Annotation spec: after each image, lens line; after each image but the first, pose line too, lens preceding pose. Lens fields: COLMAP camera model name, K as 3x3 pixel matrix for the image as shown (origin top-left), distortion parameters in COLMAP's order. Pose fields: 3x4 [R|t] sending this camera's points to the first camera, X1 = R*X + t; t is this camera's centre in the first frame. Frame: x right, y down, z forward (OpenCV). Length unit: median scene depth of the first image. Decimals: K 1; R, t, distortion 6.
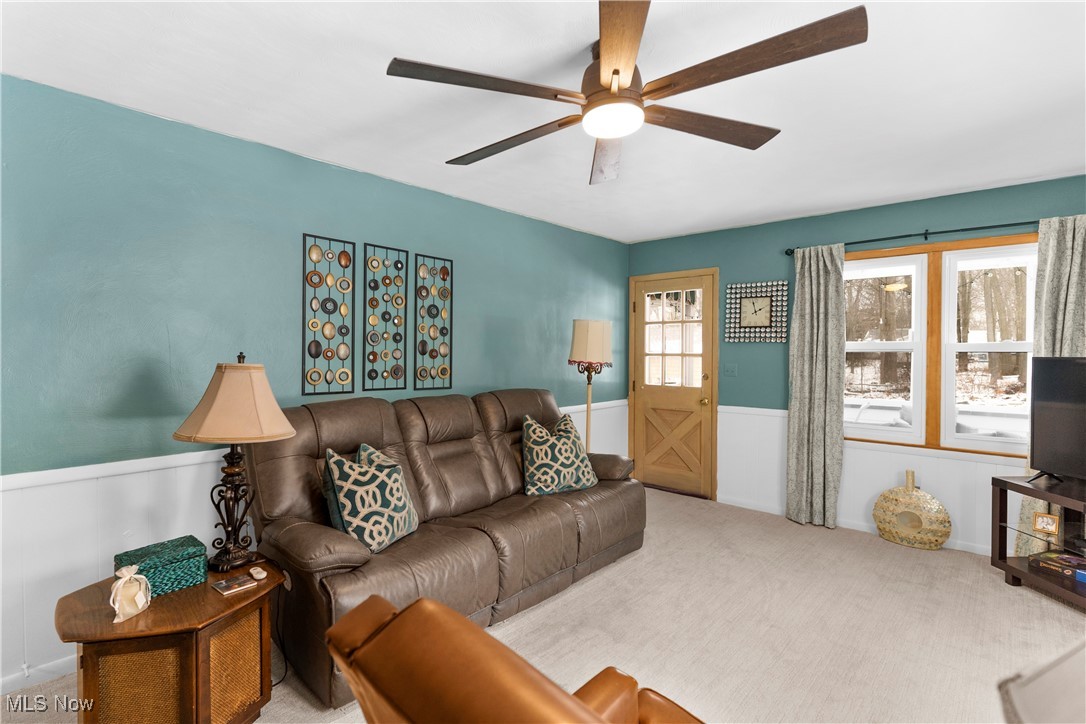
lens RADIAL K [[524.8, 0, 541.4], [0, 524.8, 358.3], [0, 0, 1]] dist [-0.000596, 0.001022]
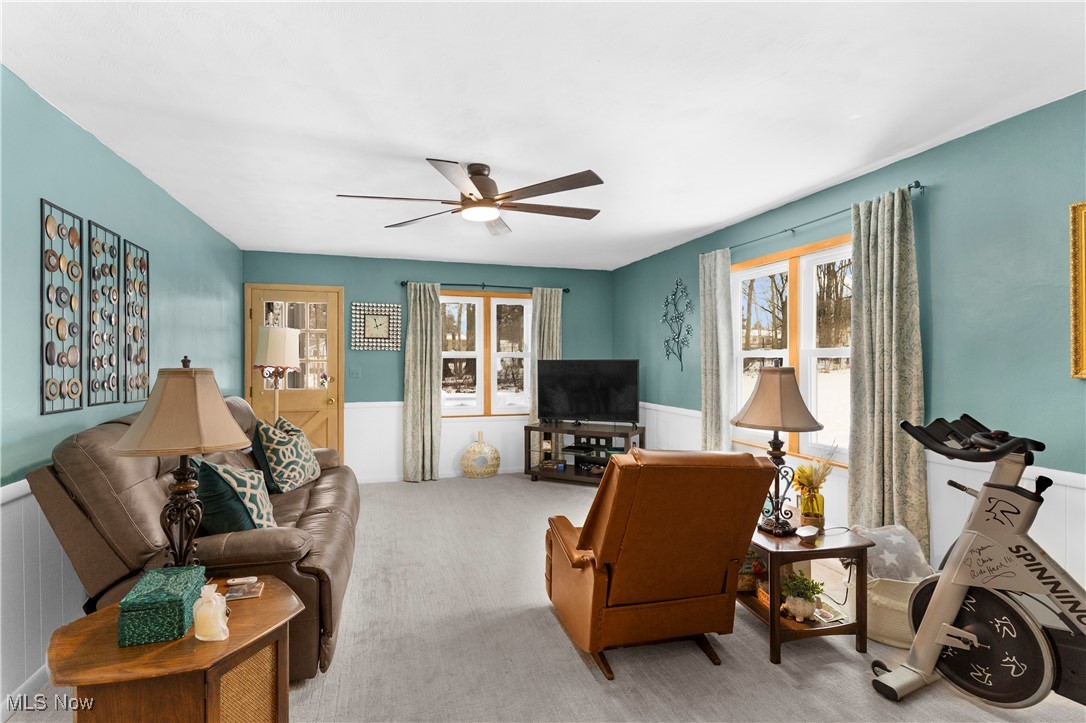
lens RADIAL K [[524.8, 0, 541.7], [0, 524.8, 360.7], [0, 0, 1]] dist [-0.000596, 0.001022]
pose [[0.515544, -0.004902, 0.856849, -0.527256], [0.013214, 0.999910, -0.002230, 0.003345], [-0.856761, 0.012472, 0.515563, 0.004570]]
